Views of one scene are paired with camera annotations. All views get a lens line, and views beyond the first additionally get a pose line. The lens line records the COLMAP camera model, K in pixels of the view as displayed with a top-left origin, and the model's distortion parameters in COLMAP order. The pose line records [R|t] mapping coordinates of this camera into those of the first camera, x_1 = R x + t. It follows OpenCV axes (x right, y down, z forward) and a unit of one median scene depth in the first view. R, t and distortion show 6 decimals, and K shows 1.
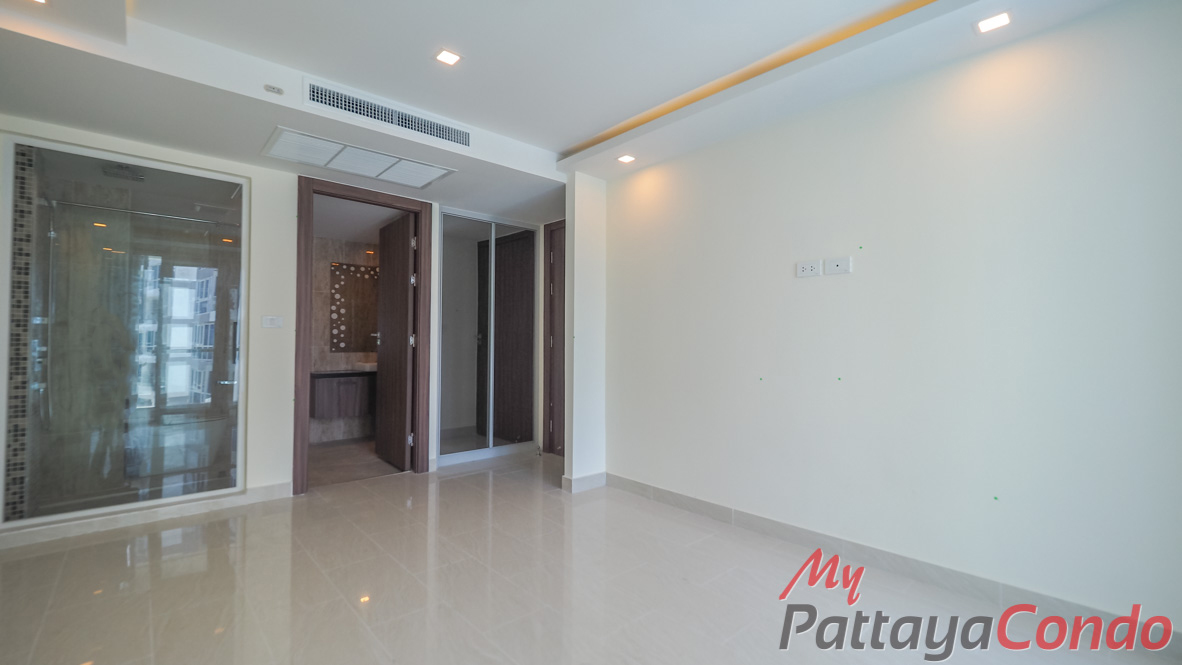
lens RADIAL K [[500.6, 0, 576.8], [0, 500.6, 331.4], [0, 0, 1]] dist [0.001939, -0.007118]
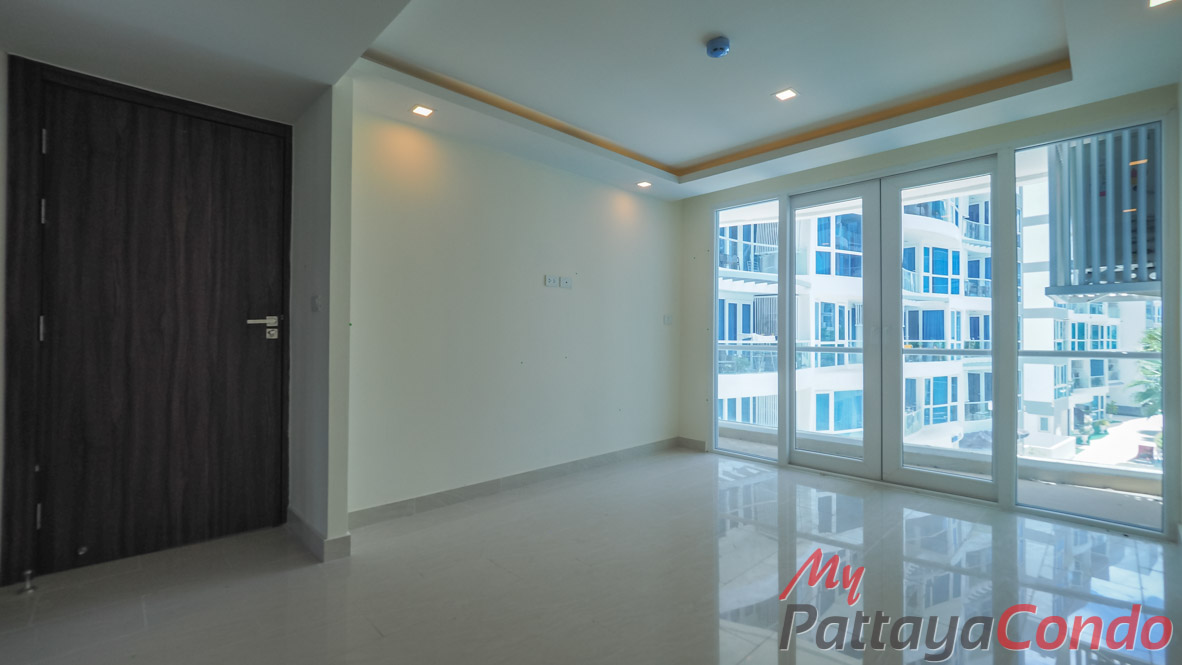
lens RADIAL K [[500.6, 0, 576.8], [0, 500.6, 331.4], [0, 0, 1]] dist [0.001939, -0.007118]
pose [[-0.050365, 0.002691, 0.998727, -0.730457], [-0.027010, 0.999627, -0.004055, 0.015351], [-0.998366, -0.027180, -0.050273, 0.770317]]
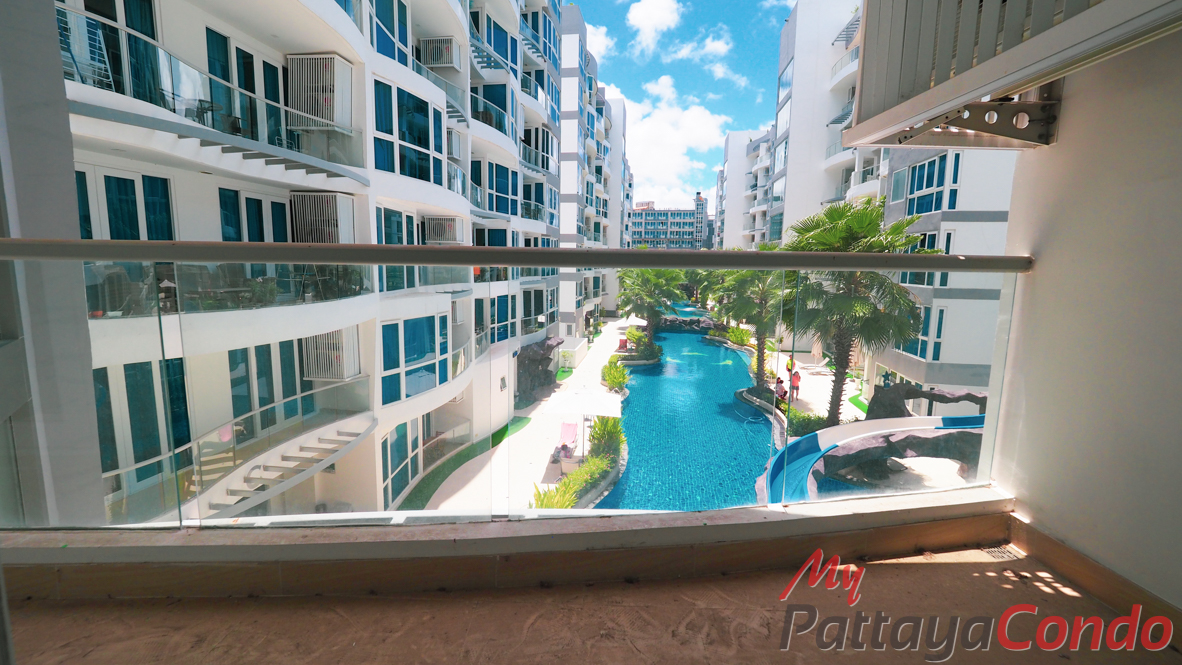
lens RADIAL K [[500.6, 0, 576.8], [0, 500.6, 331.4], [0, 0, 1]] dist [0.001939, -0.007118]
pose [[-0.748109, -0.106650, 0.654950, -0.650278], [-0.031804, 0.991628, 0.125146, 0.018353], [-0.662814, 0.072793, -0.745238, 0.719001]]
